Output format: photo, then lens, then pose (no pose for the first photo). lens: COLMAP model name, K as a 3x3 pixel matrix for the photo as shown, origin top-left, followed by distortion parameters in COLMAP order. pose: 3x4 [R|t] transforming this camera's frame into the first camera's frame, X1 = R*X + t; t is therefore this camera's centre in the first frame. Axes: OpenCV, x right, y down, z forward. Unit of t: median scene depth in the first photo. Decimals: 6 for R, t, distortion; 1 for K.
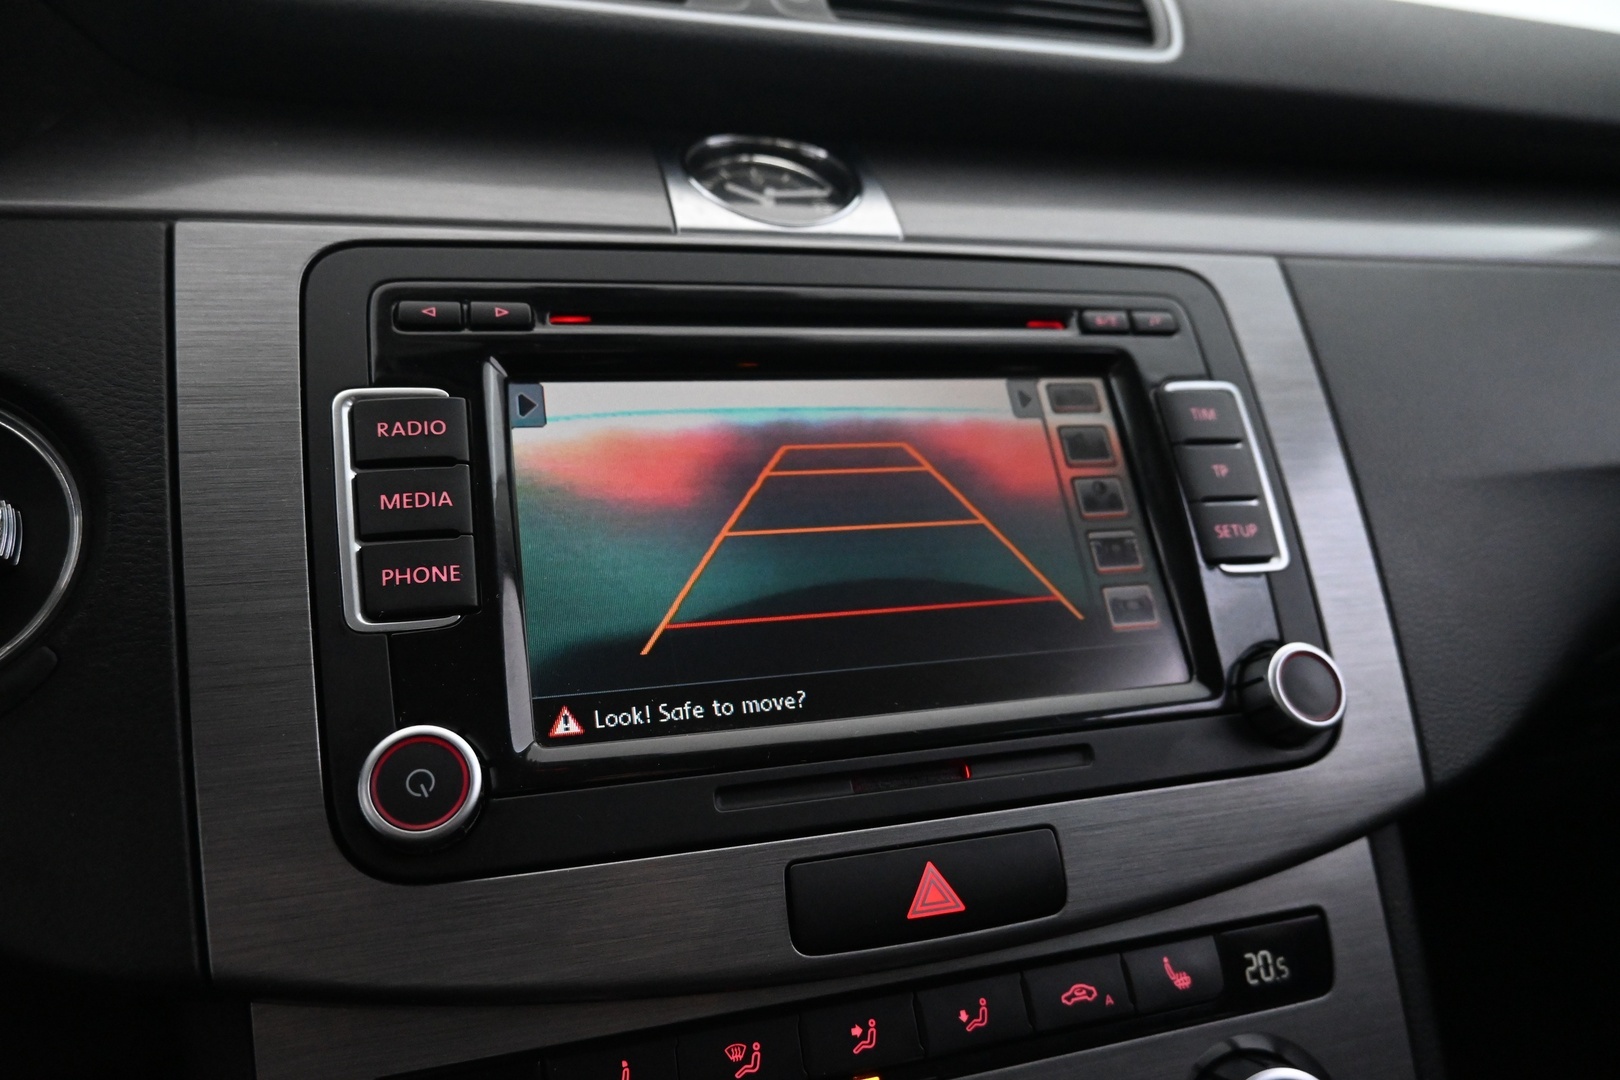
lens RADIAL K [[1113.5, 0, 810.0], [0, 1113.5, 540.0], [0, 0, 1]] dist [-0.000704, 0.002887]
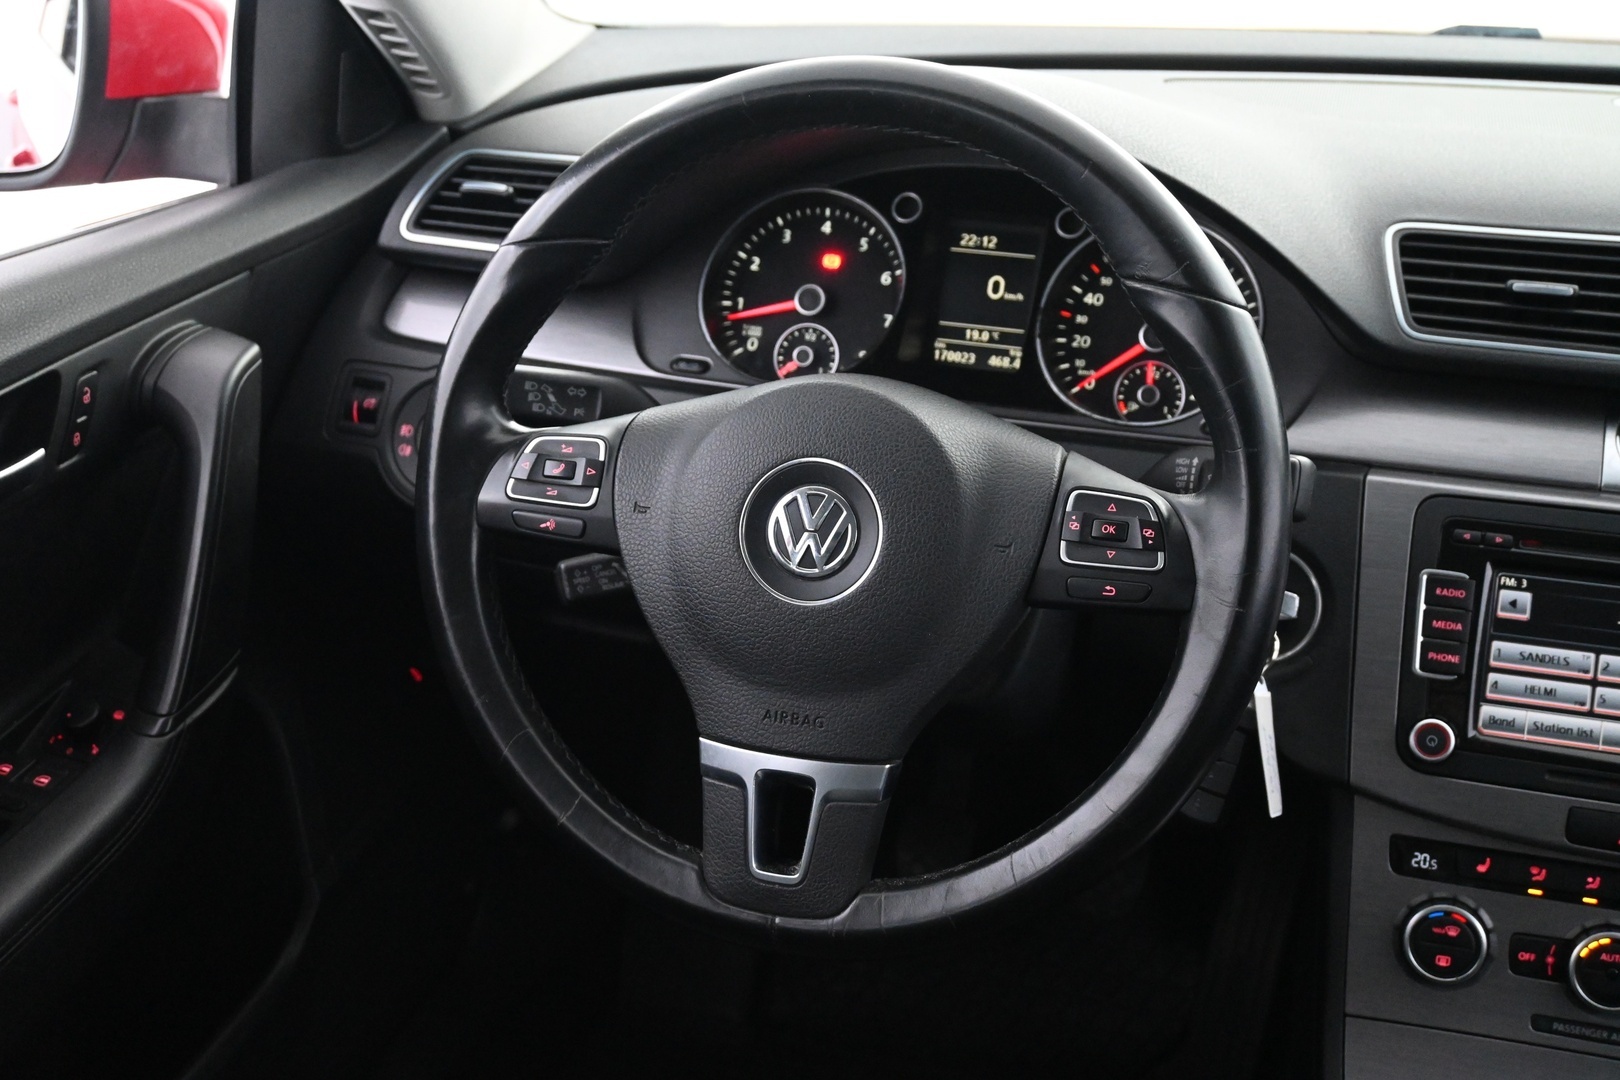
lens RADIAL K [[1977.4, 0, 810.0], [0, 1977.4, 540.0], [0, 0, 1]] dist [-0.002015, 0.024518]
pose [[0.819633, 0.234608, -0.522649, 0.672602], [-0.091367, 0.954157, 0.285019, -1.224761], [0.565557, -0.185858, 0.803494, -3.009528]]
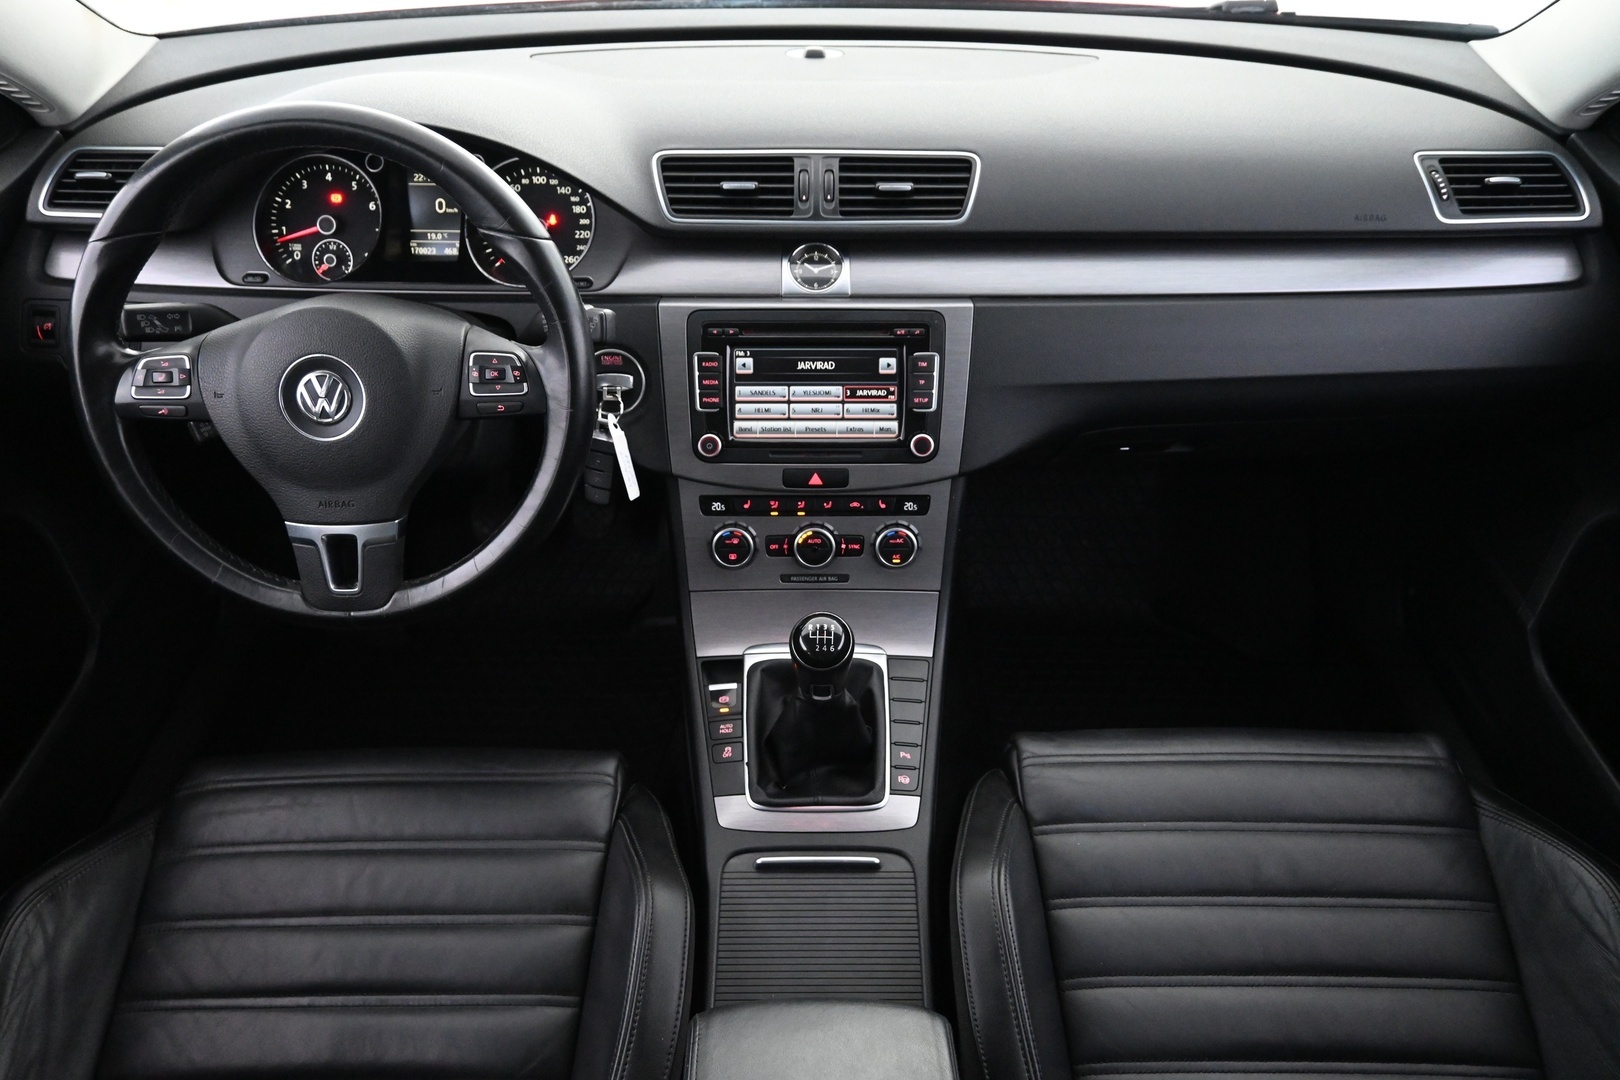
lens RADIAL K [[1197.7, 0, 810.0], [0, 1197.7, 540.0], [0, 0, 1]] dist [-0.004627, -0.003309]
pose [[0.952004, 0.187943, -0.241590, 1.227356], [-0.049775, 0.873842, 0.483656, -1.707412], [0.302011, -0.448417, 0.841256, -3.013953]]
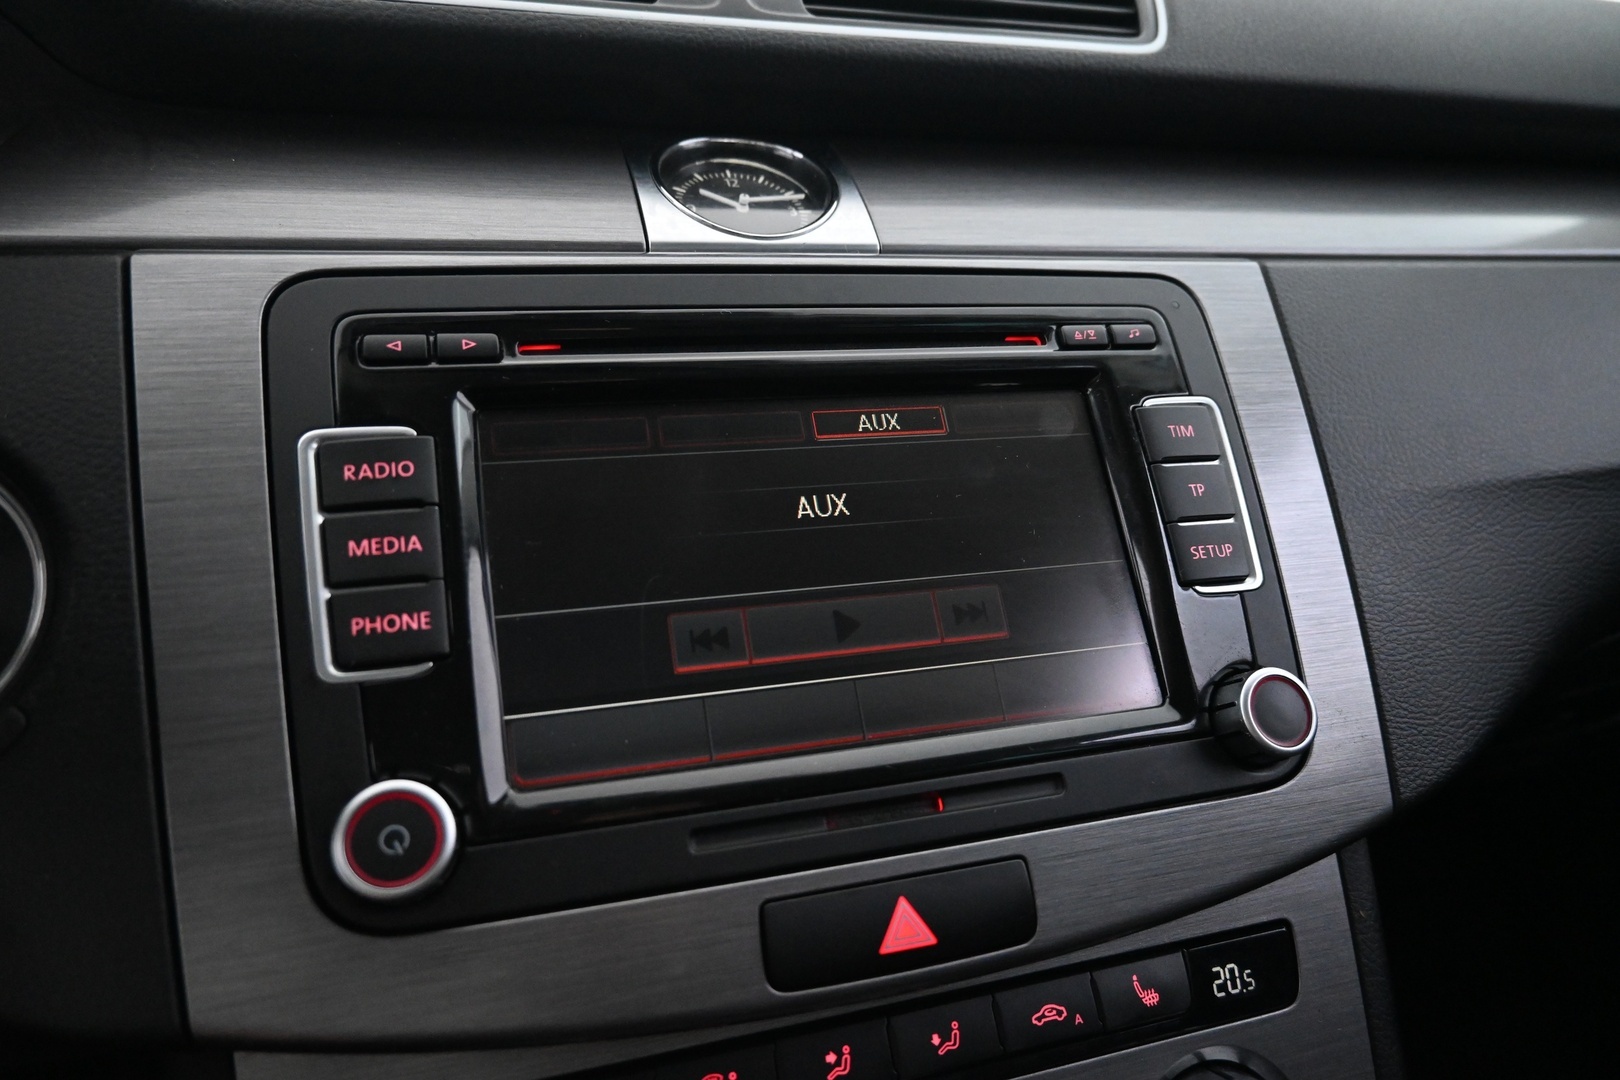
lens RADIAL K [[1113.5, 0, 810.0], [0, 1113.5, 540.0], [0, 0, 1]] dist [-0.000704, 0.002887]
pose [[0.999953, -0.004785, 0.008490, 0.015311], [0.004281, 0.998282, 0.058432, -0.089241], [-0.008755, -0.058393, 0.998255, 0.005808]]
